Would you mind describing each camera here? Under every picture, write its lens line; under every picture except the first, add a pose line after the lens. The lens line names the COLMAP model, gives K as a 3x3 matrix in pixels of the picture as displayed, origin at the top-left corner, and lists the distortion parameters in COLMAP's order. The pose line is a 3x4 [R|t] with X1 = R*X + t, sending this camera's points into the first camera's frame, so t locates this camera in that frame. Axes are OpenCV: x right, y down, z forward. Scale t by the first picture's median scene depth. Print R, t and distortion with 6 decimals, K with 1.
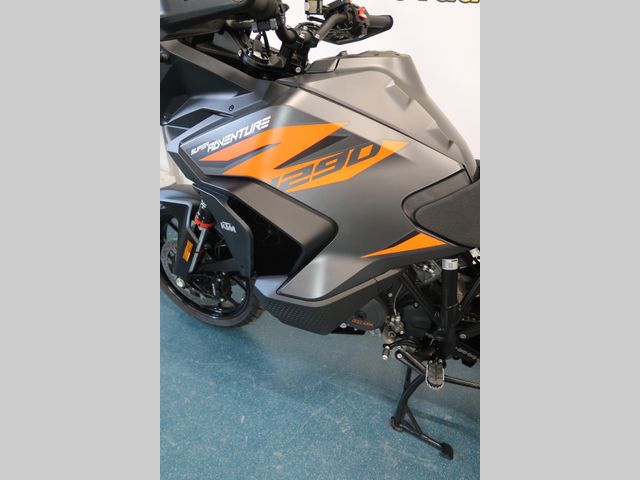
lens RADIAL K [[323.5, 0, 320.0], [0, 323.5, 240.0], [0, 0, 1]] dist [0.000033, 0.000003]
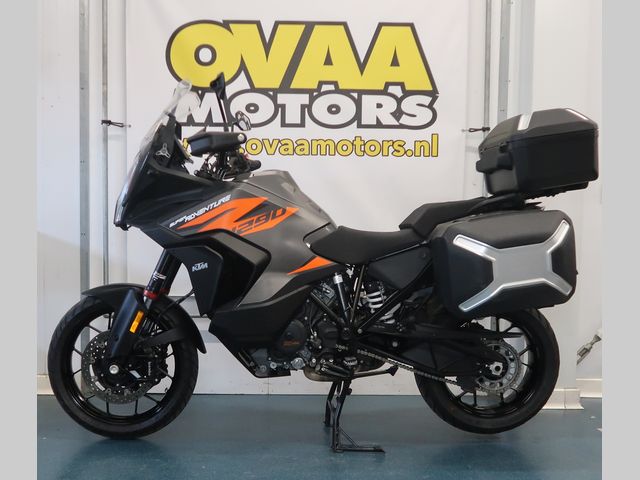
lens RADIAL K [[432.5, 0, 320.0], [0, 432.5, 240.0], [0, 0, 1]] dist [-0.040353, 0.000447]
pose [[0.911600, -0.081603, 0.402898, -0.650083], [0.254532, 0.881669, -0.397332, 0.901089], [-0.322799, 0.464758, 0.824500, -1.032350]]
